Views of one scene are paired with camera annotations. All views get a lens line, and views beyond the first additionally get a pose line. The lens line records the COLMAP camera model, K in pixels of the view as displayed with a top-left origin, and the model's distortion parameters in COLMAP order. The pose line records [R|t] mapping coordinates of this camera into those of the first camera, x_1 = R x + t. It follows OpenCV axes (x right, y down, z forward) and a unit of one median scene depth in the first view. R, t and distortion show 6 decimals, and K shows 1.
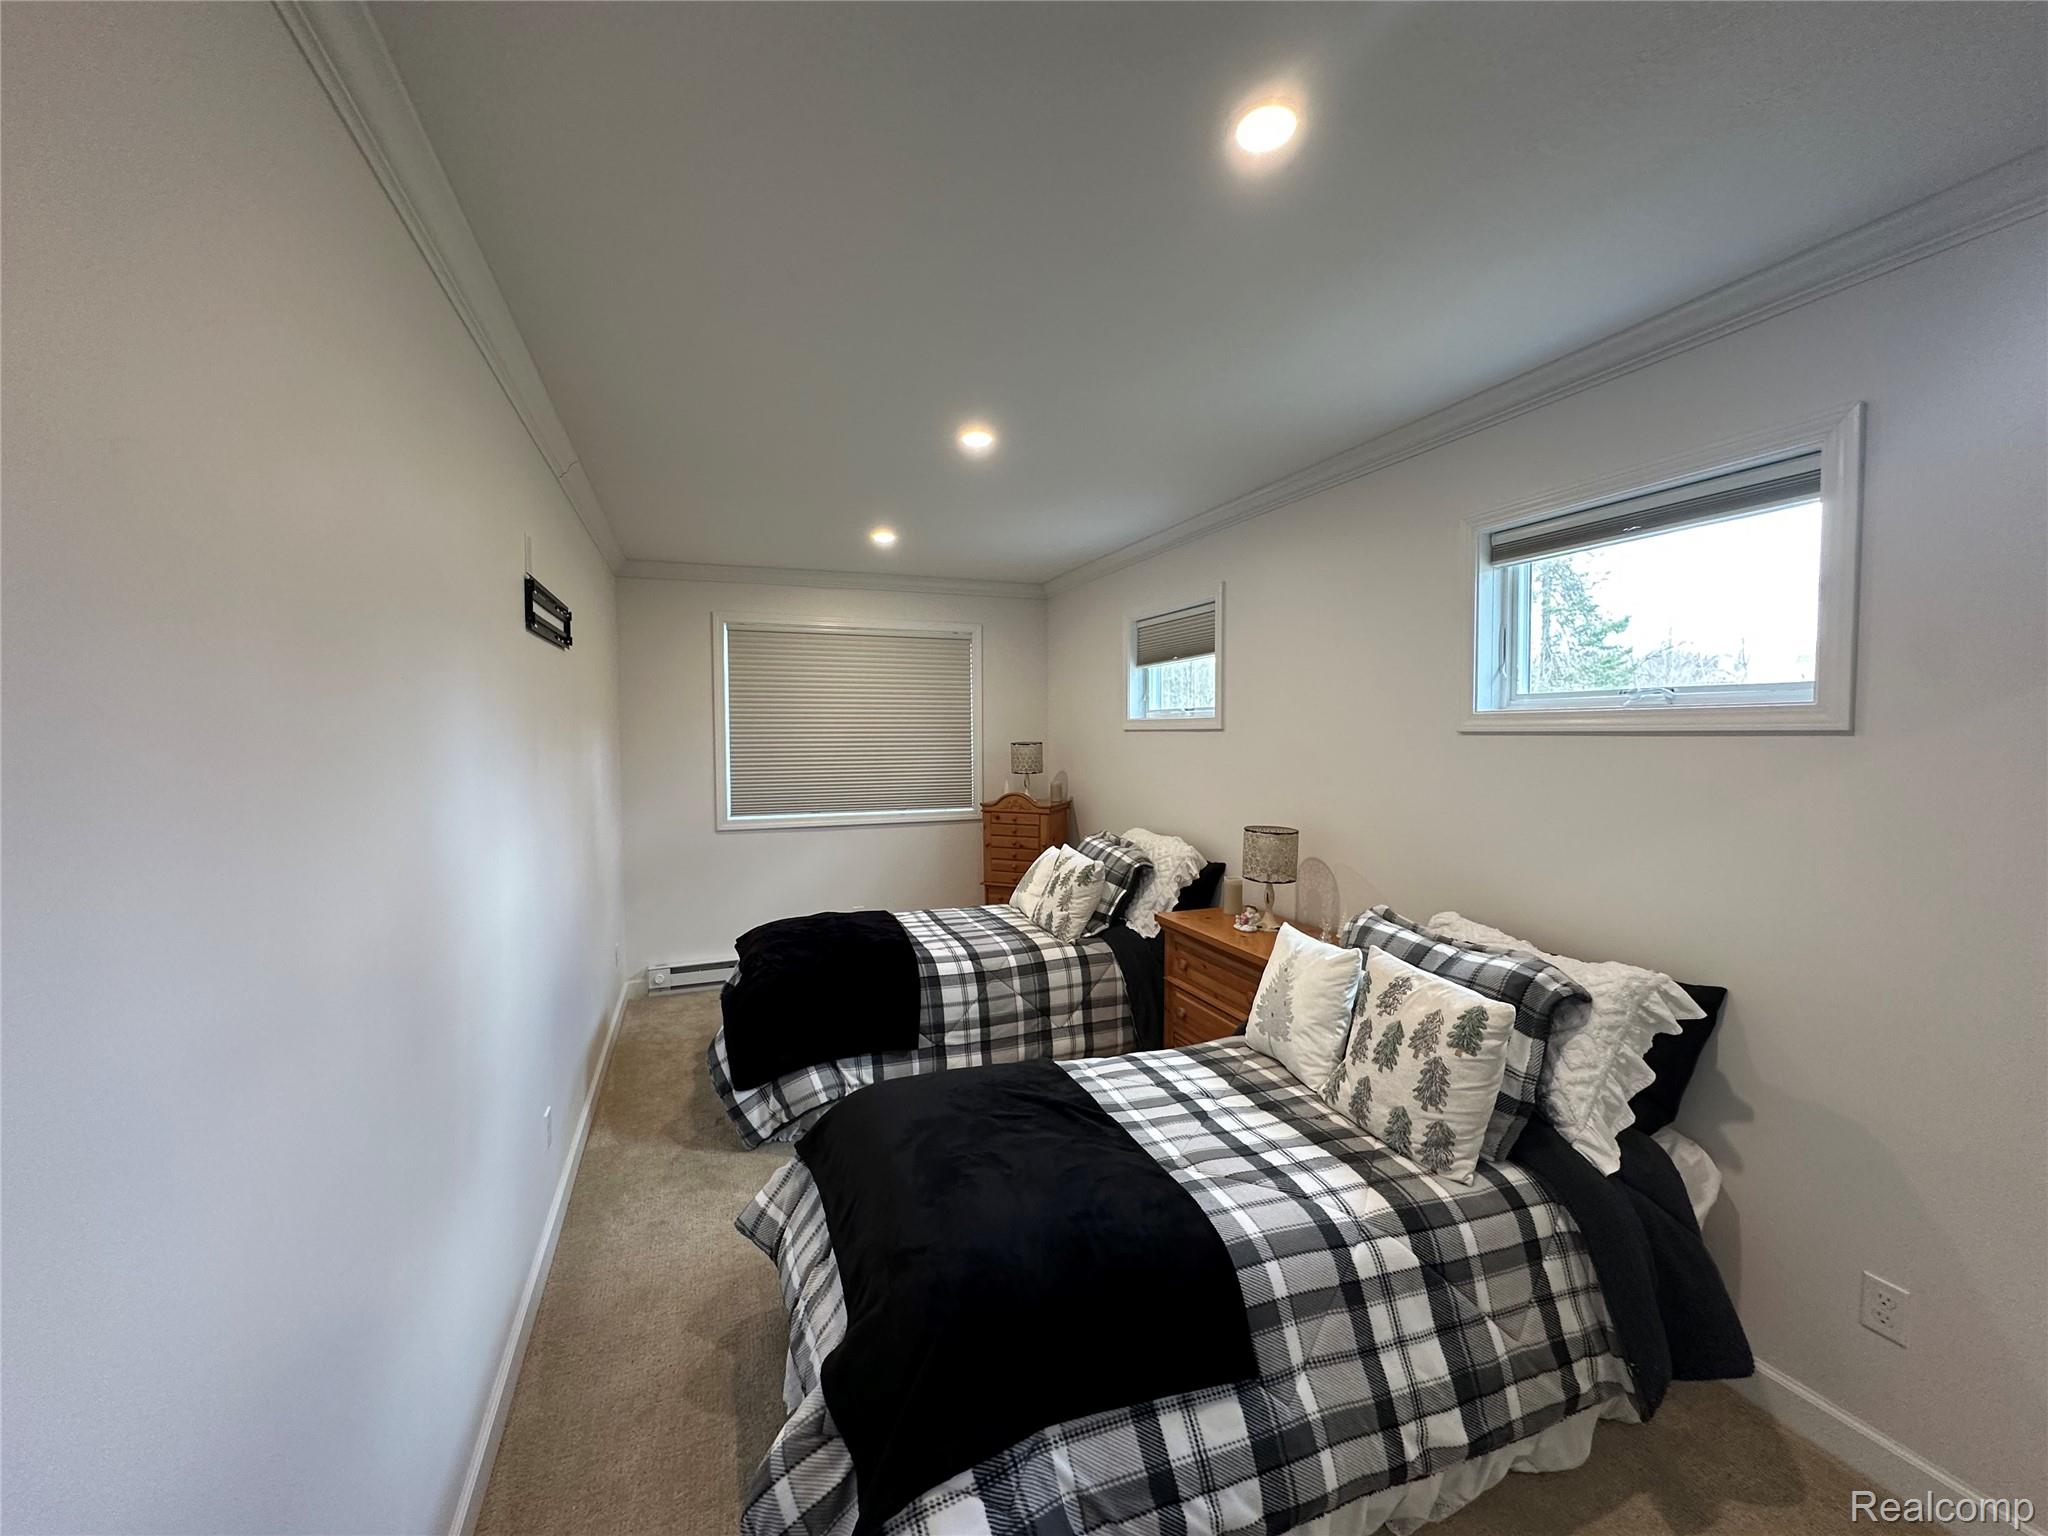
lens RADIAL K [[816.1, 0, 1023.8], [0, 816.1, 764.9], [0, 0, 1]] dist [-0.001584, -0.000118]
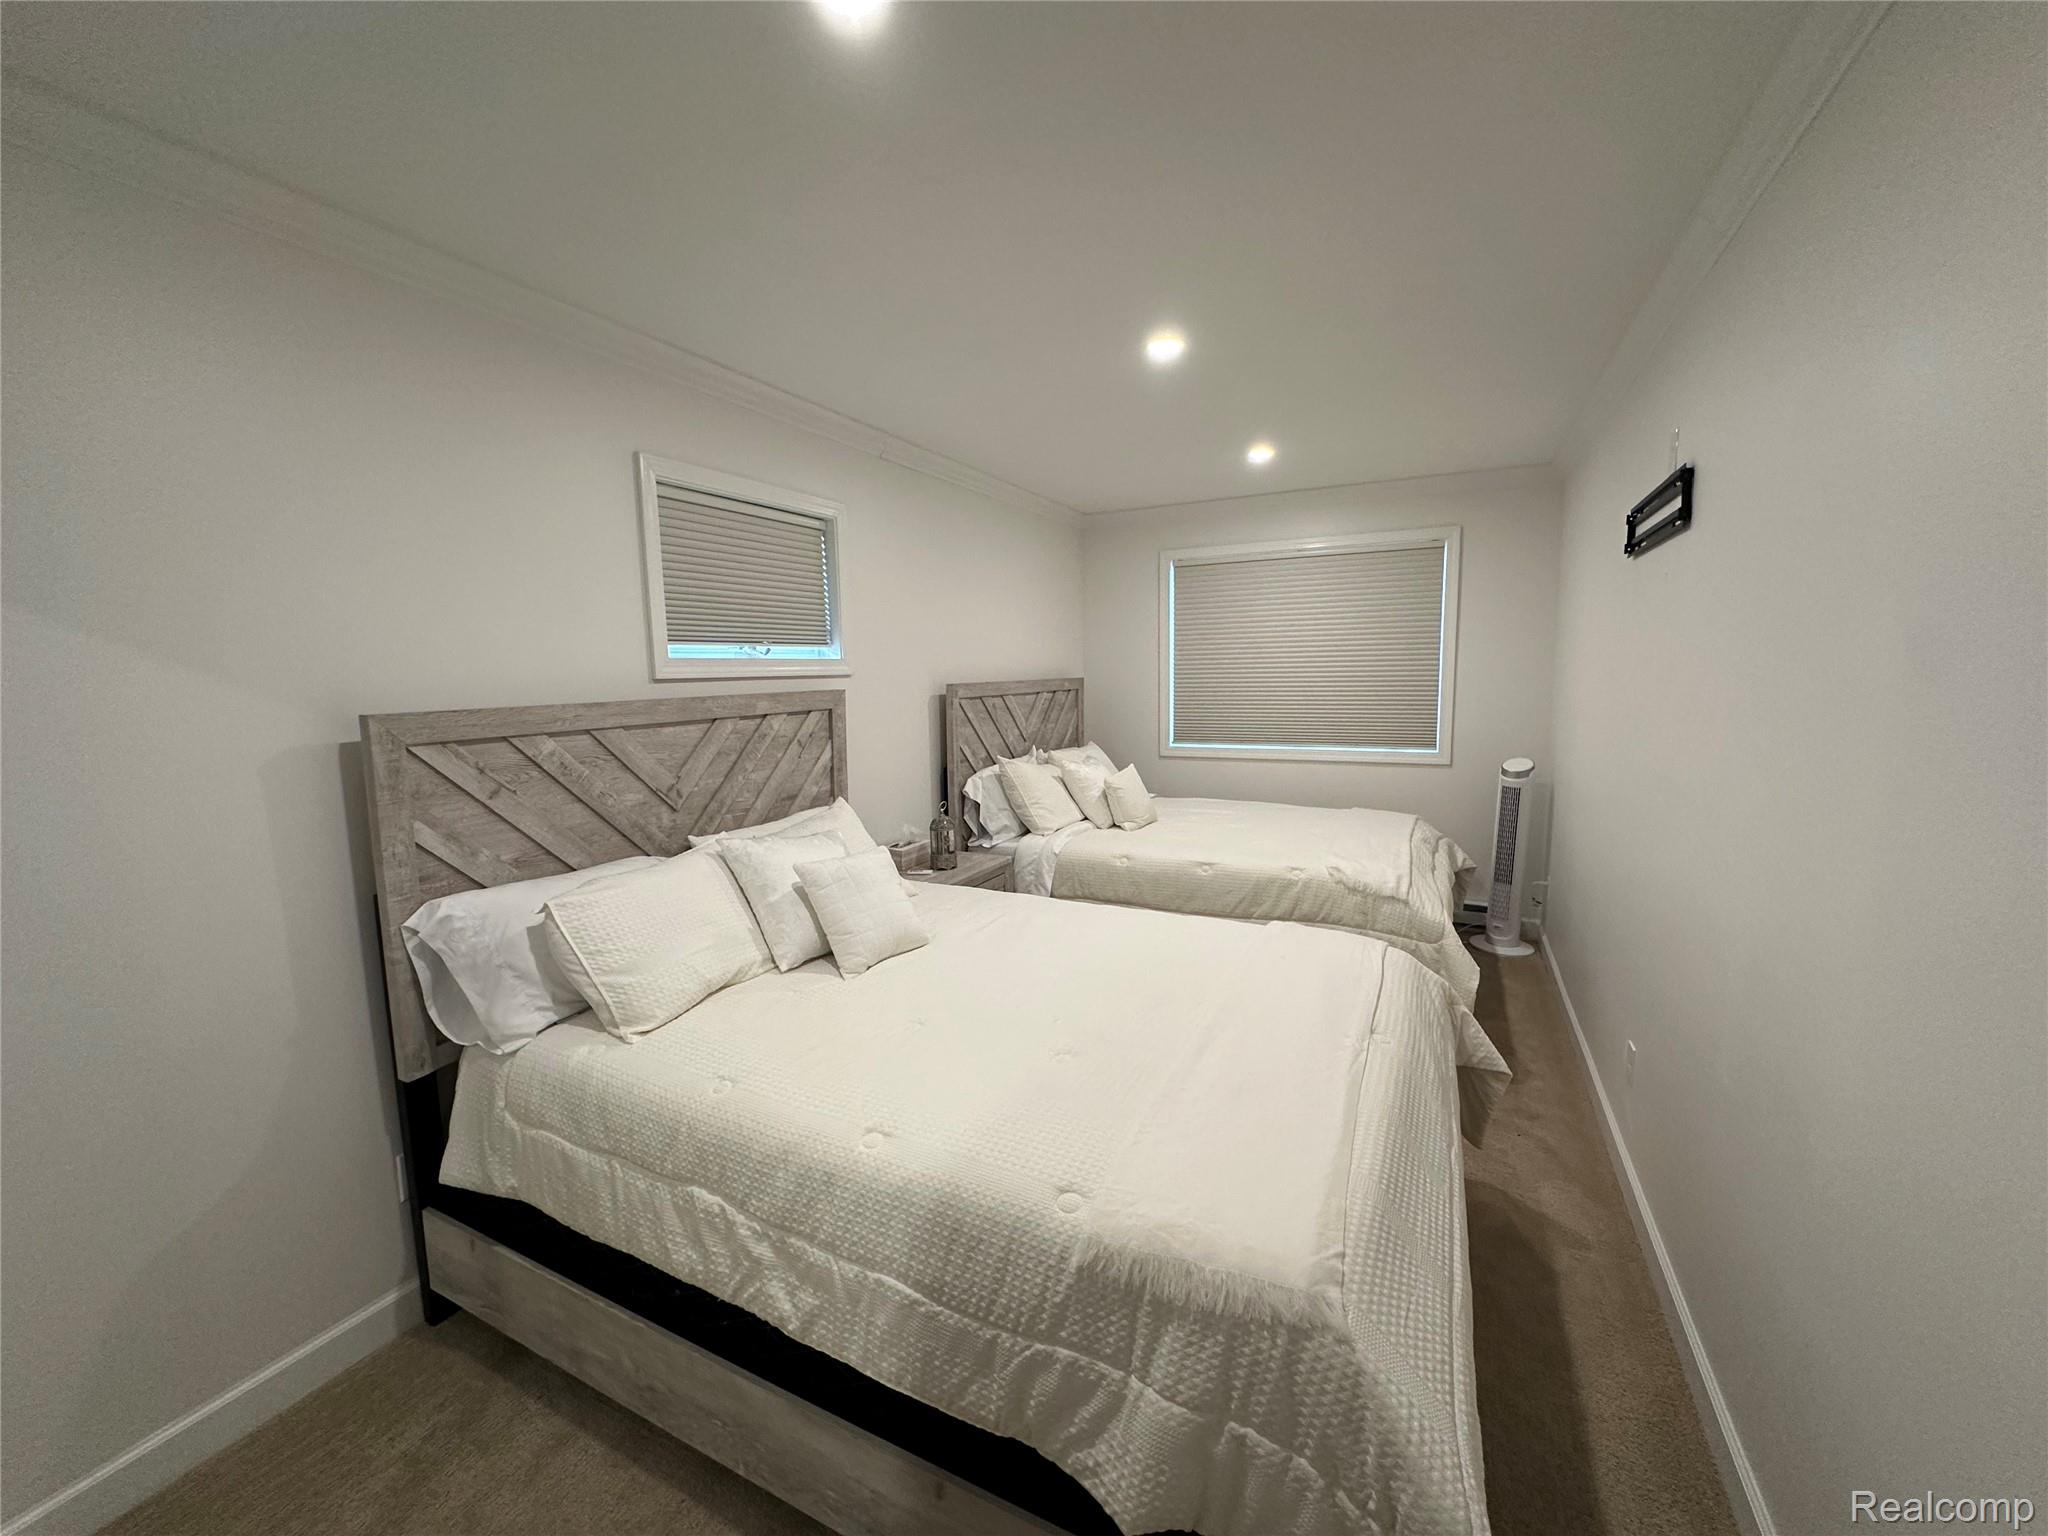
lens RADIAL K [[816.1, 0, 1023.8], [0, 816.1, 764.9], [0, 0, 1]] dist [-0.001584, -0.000118]
pose [[0.663355, 0.079887, -0.744028, 0.698455], [-0.014553, 0.995474, 0.093910, -0.014046], [0.748163, -0.051468, 0.661516, 0.306027]]
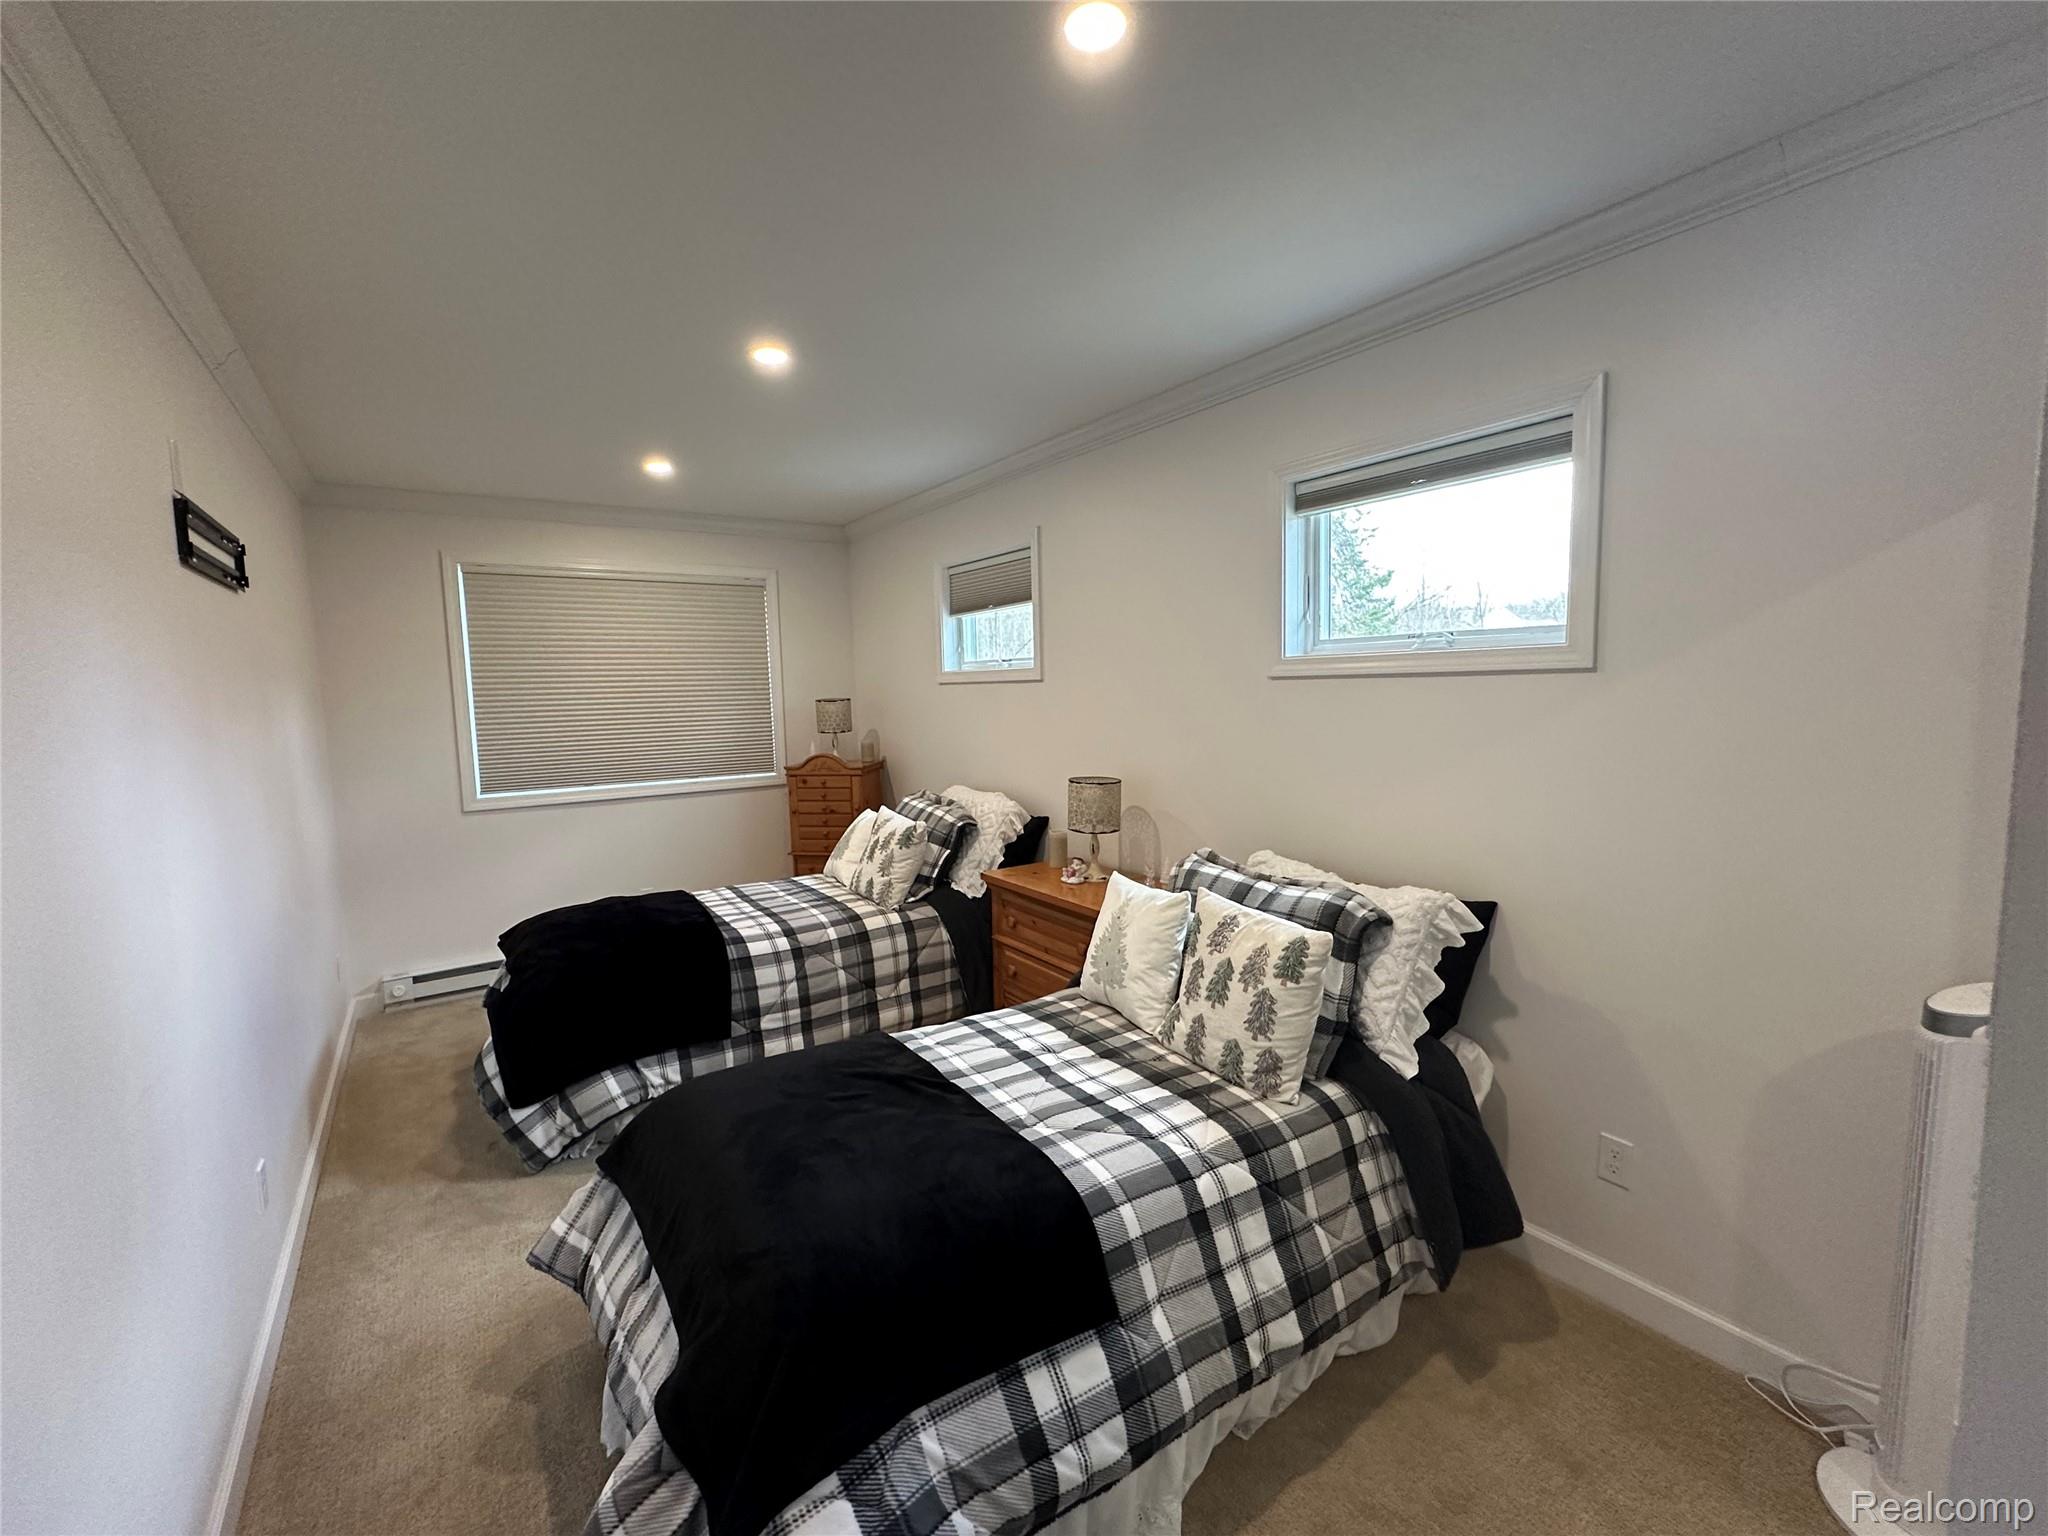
lens RADIAL K [[851.4, 0, 1021.5], [0, 851.4, 765.5], [0, 0, 1]] dist [-0.001150, -0.000502]
pose [[0.972644, -0.040585, 0.228729, -0.030113], [0.029212, 0.998173, 0.052890, 0.006675], [-0.230457, -0.044762, 0.972052, 0.025297]]
